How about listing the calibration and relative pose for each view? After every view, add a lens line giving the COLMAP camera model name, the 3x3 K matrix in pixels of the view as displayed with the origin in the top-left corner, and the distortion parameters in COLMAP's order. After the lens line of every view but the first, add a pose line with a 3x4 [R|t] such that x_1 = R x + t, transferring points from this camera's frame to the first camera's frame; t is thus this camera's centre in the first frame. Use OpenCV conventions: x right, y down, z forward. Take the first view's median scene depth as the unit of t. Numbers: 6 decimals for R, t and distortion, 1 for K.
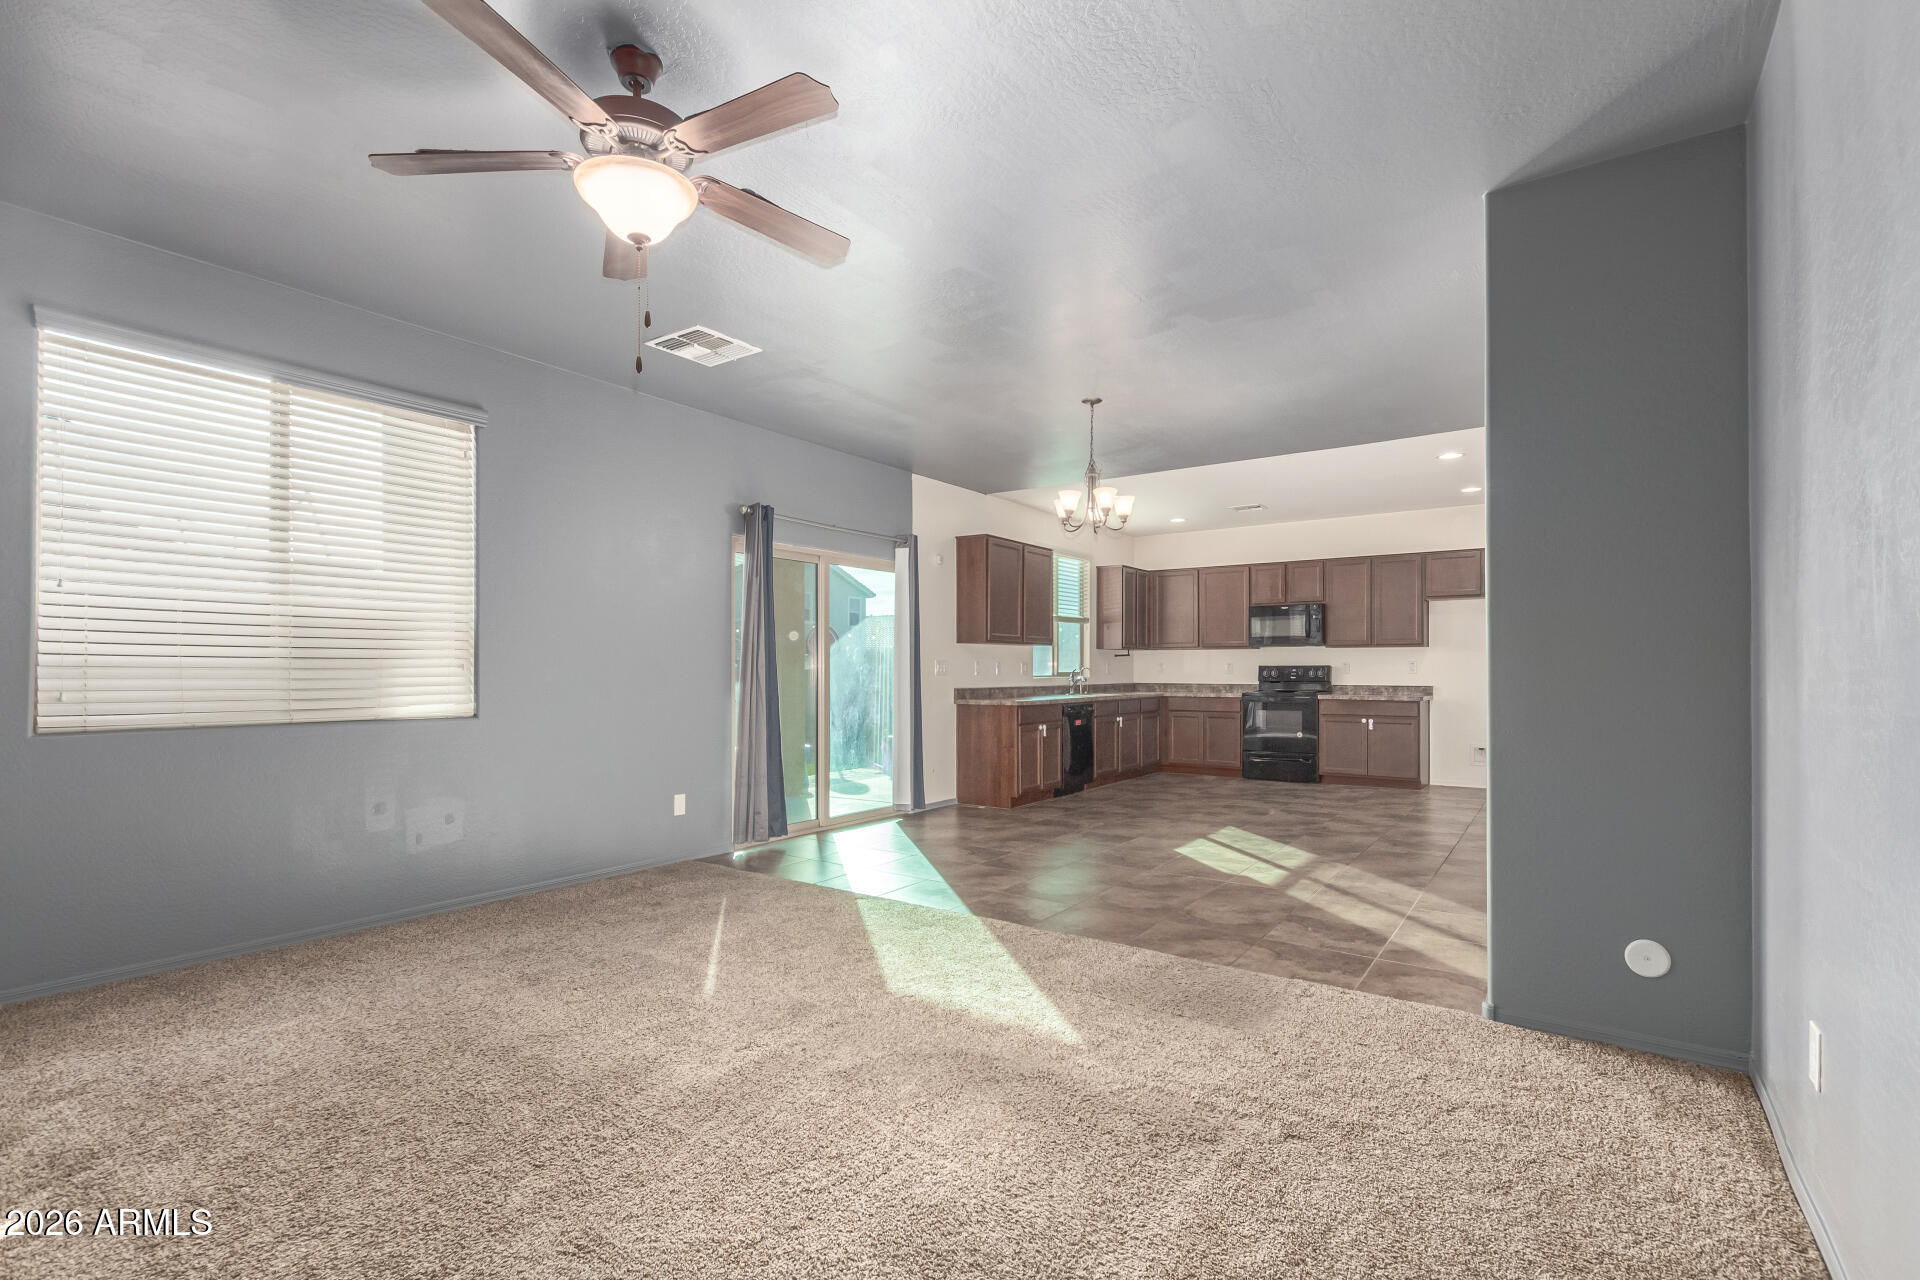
lens RADIAL K [[888.5, 0, 976.6], [0, 888.5, 649.2], [0, 0, 1]] dist [0.004434, 0.000582]
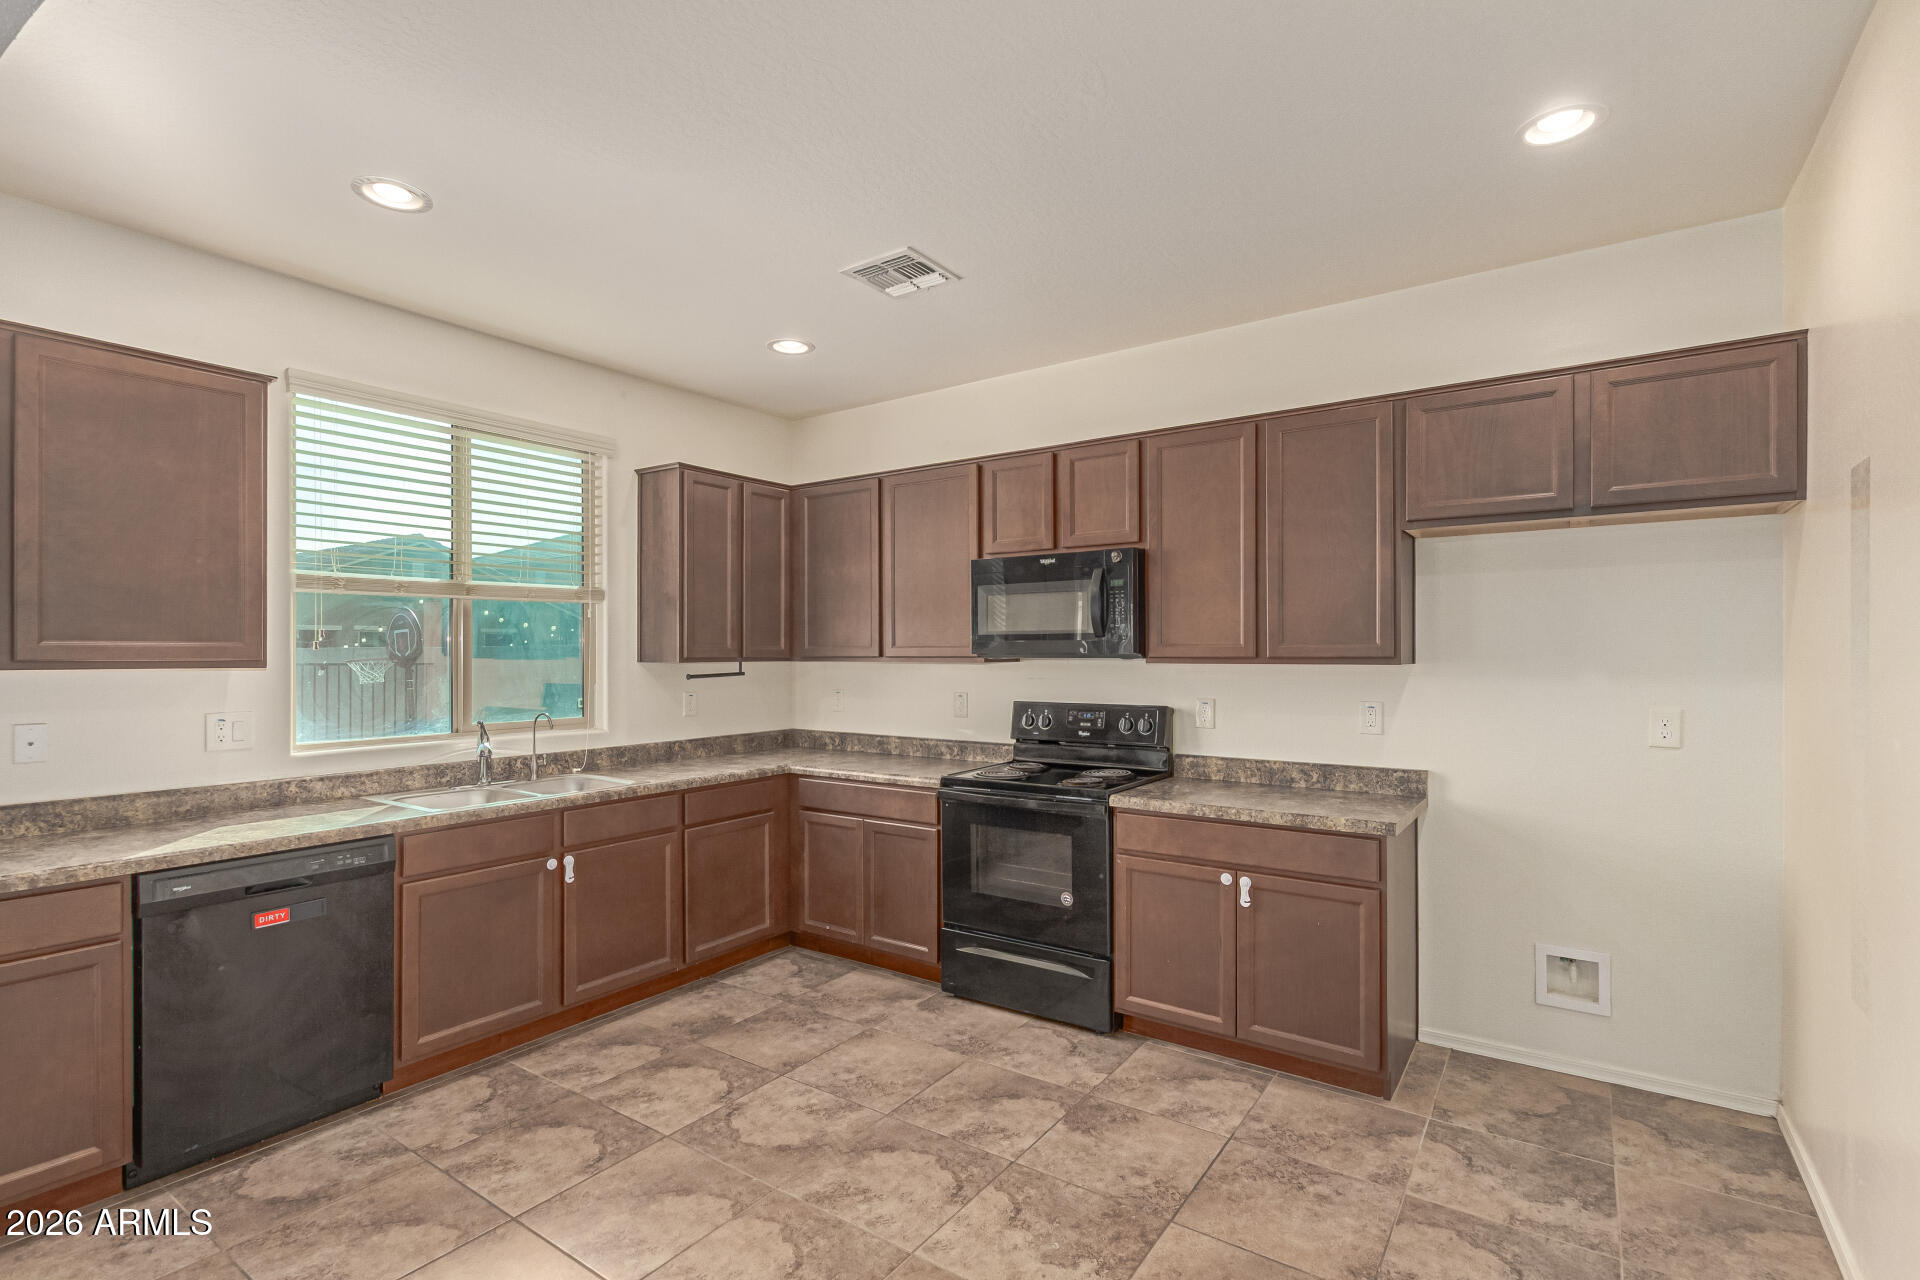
lens RADIAL K [[888.5, 0, 959.2], [0, 888.5, 642.7], [0, 0, 1]] dist [0.004434, 0.000582]
pose [[0.999926, -0.002268, -0.011974, 0.318419], [0.002319, 0.999988, 0.004265, -0.012716], [0.011964, -0.004293, 0.999919, 0.618863]]
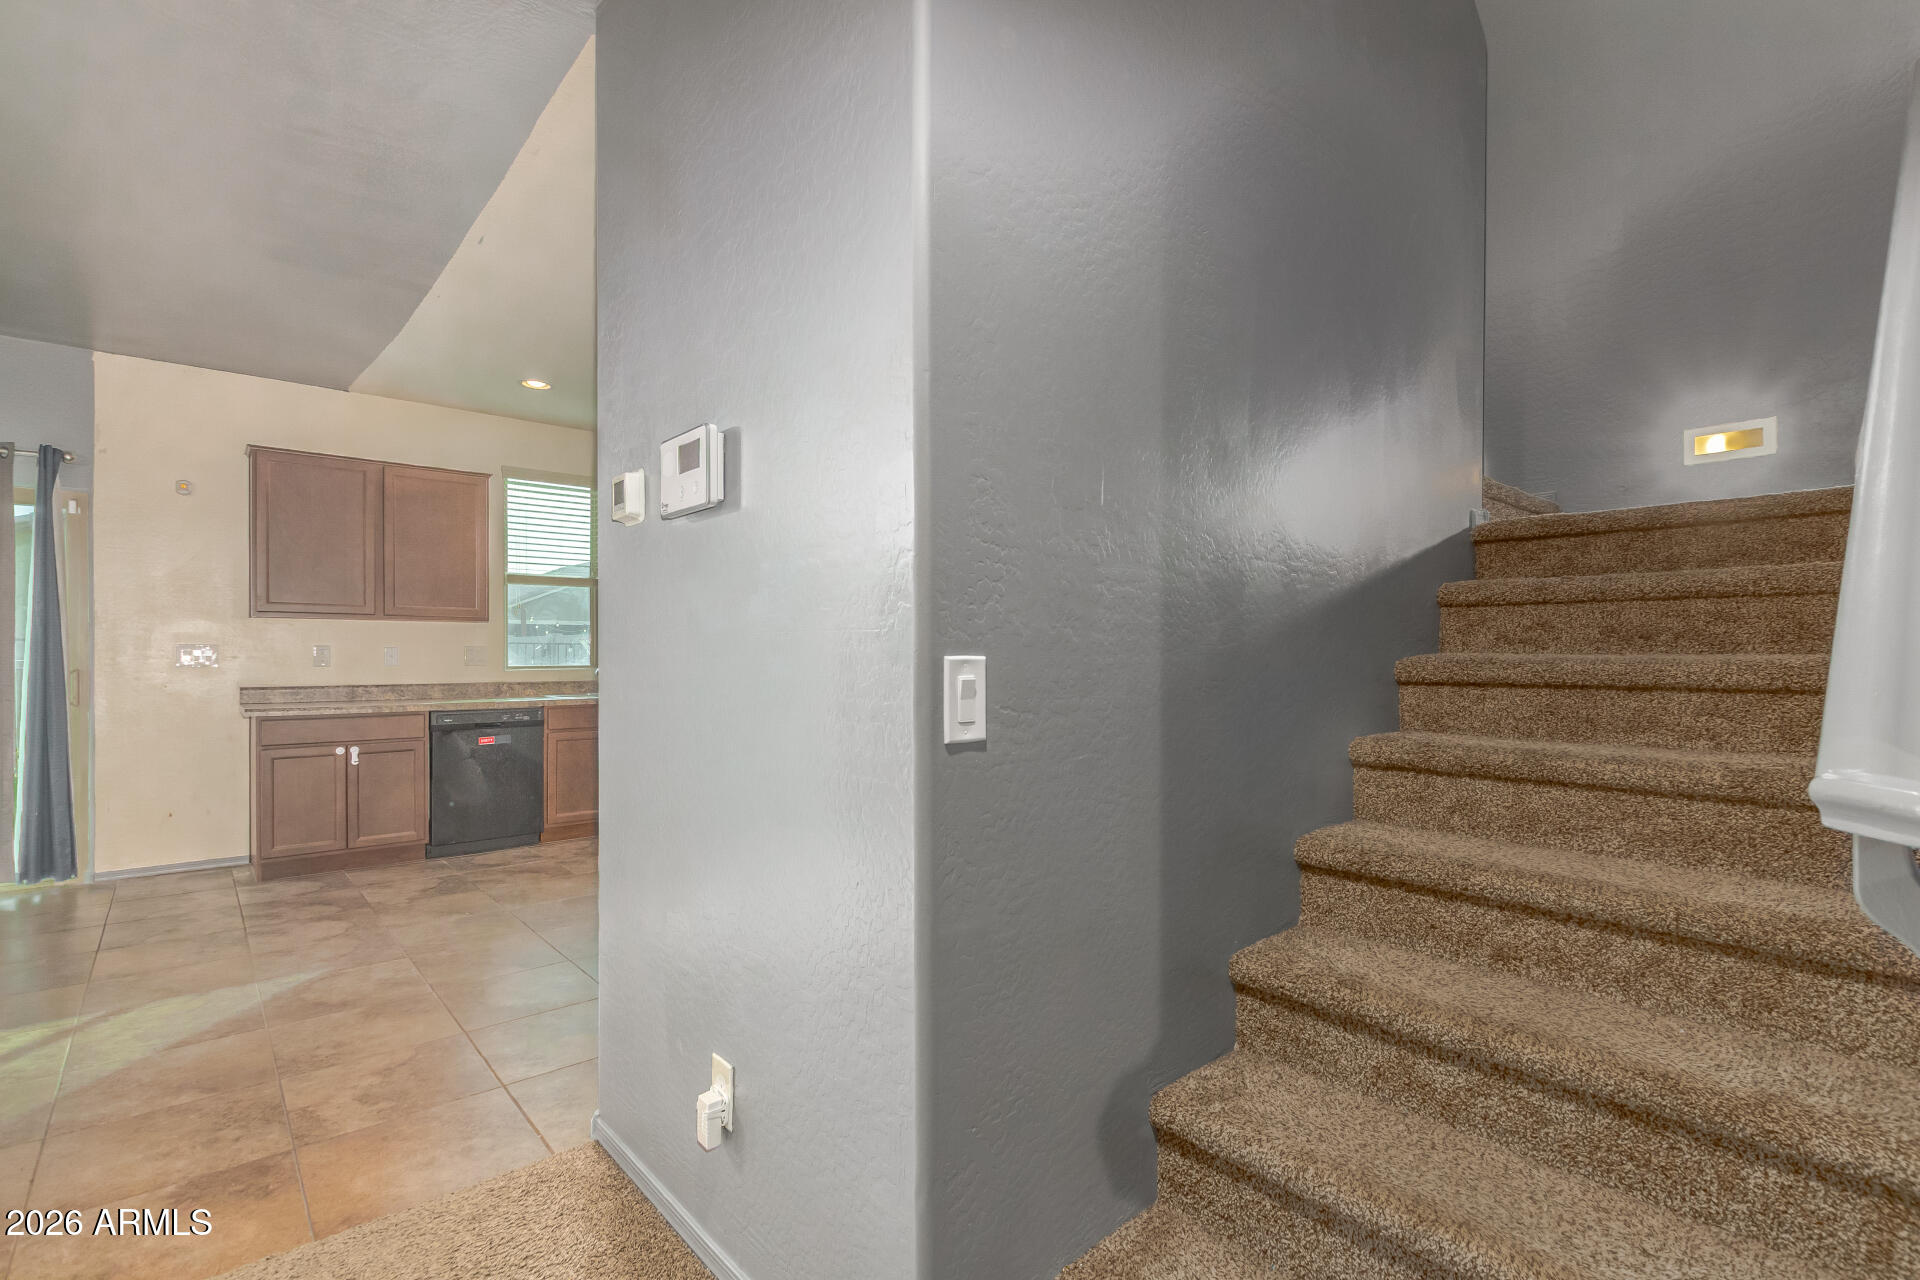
lens RADIAL K [[888.5, 0, 950.3], [0, 888.5, 642.9], [0, 0, 1]] dist [0.004434, 0.000582]
pose [[0.962960, 0.004135, -0.269613, 0.542747], [-0.000837, 0.999923, 0.012346, 0.003467], [0.269643, -0.011664, 0.962890, 0.423253]]
